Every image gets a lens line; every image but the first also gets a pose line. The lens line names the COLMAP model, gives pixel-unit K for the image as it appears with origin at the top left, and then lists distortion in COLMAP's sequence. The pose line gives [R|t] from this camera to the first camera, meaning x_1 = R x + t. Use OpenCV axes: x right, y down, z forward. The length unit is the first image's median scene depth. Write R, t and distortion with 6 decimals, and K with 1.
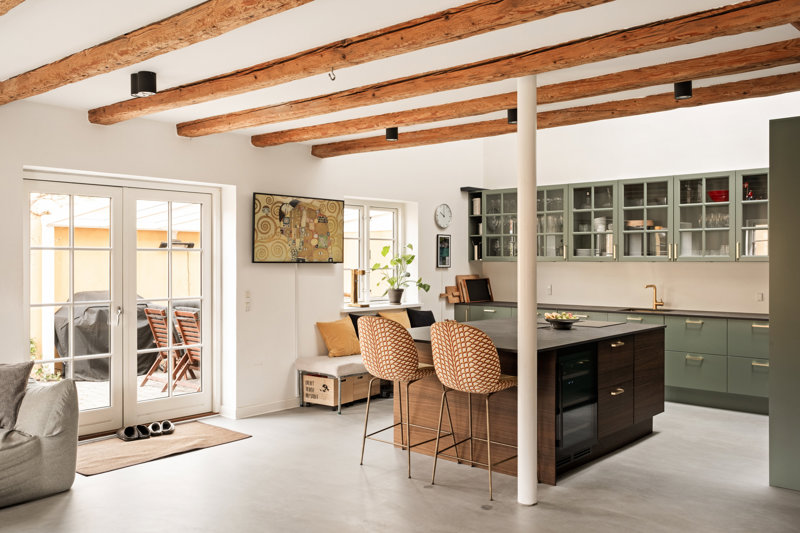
lens RADIAL K [[712.7, 0, 400.5], [0, 712.7, 269.8], [0, 0, 1]] dist [-0.004520, -0.001920]
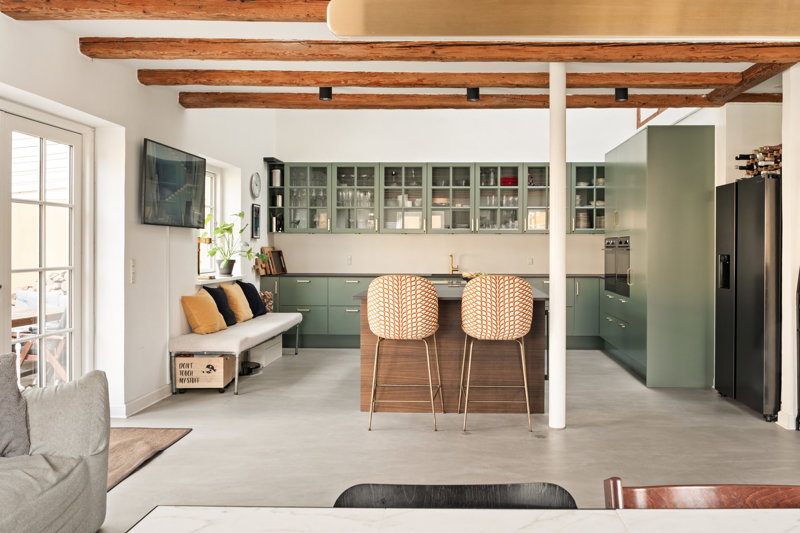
lens RADIAL K [[679.3, 0, 399.4], [0, 679.3, 260.1], [0, 0, 1]] dist [-0.008447, -0.010214]
pose [[0.759329, -0.006894, 0.650670, -0.466876], [0.006803, 0.999973, 0.002656, 0.030005], [-0.650671, 0.002410, 0.759356, 0.203284]]
